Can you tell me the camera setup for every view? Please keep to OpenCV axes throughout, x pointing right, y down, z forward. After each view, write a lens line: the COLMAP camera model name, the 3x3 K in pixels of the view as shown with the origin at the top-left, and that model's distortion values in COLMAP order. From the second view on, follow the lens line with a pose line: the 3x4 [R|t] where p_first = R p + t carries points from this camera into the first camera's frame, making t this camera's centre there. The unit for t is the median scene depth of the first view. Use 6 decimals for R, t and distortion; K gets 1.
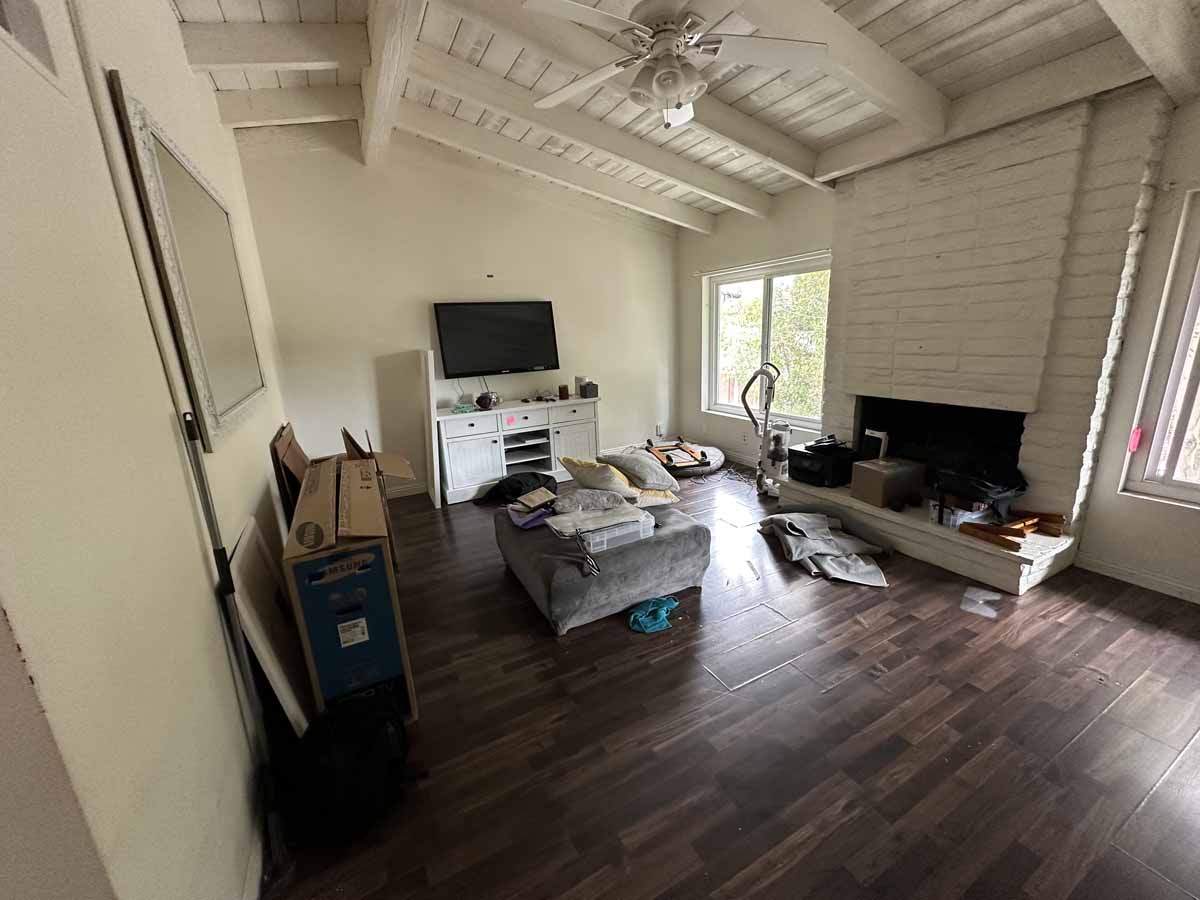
lens RADIAL K [[477.6, 0, 599.1], [0, 477.6, 448.0], [0, 0, 1]] dist [-0.002741, -0.000212]
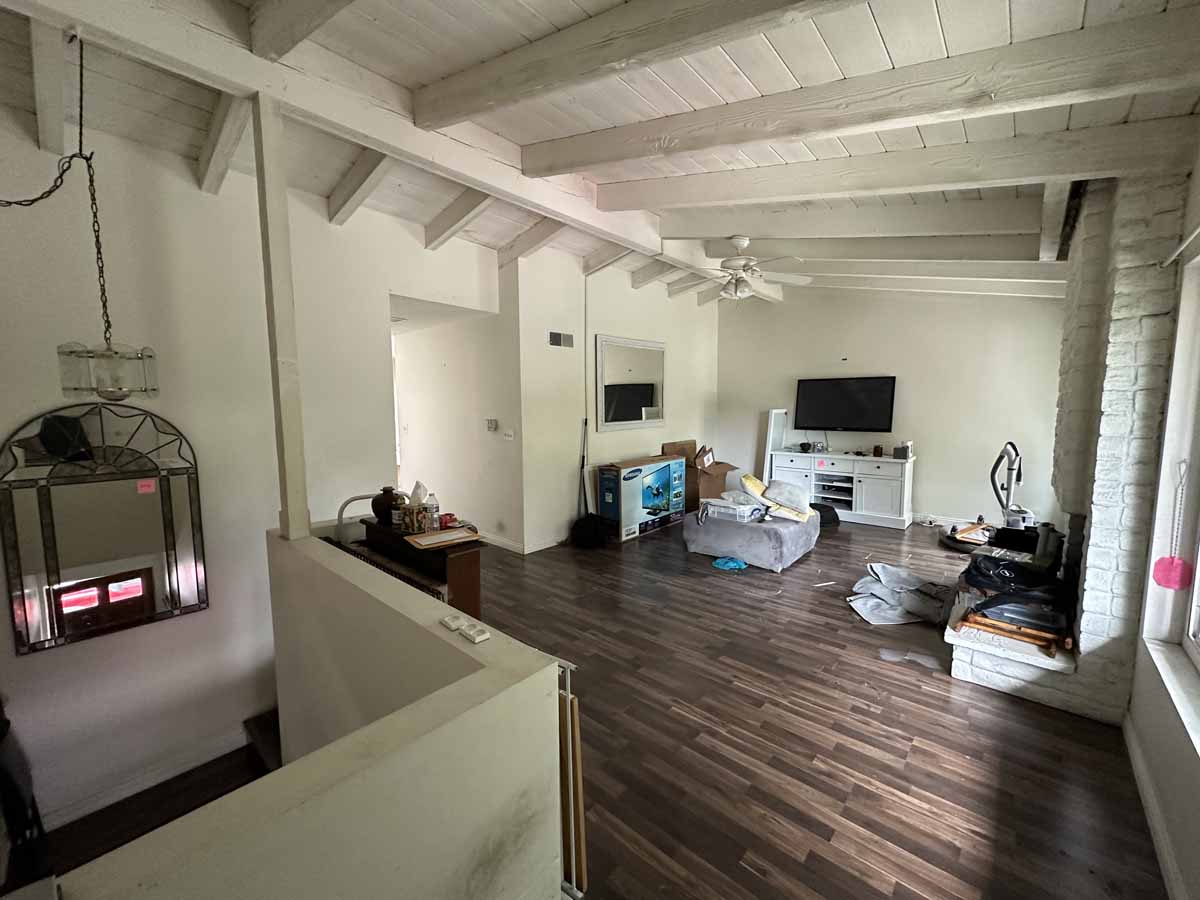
lens RADIAL K [[477.6, 0, 600.3], [0, 477.6, 447.6], [0, 0, 1]] dist [-0.002741, -0.000212]
pose [[0.351039, 0.132436, -0.926948, 0.875824], [-0.235796, 0.970548, 0.049368, -0.021161], [0.906185, 0.201240, 0.371928, -0.089587]]
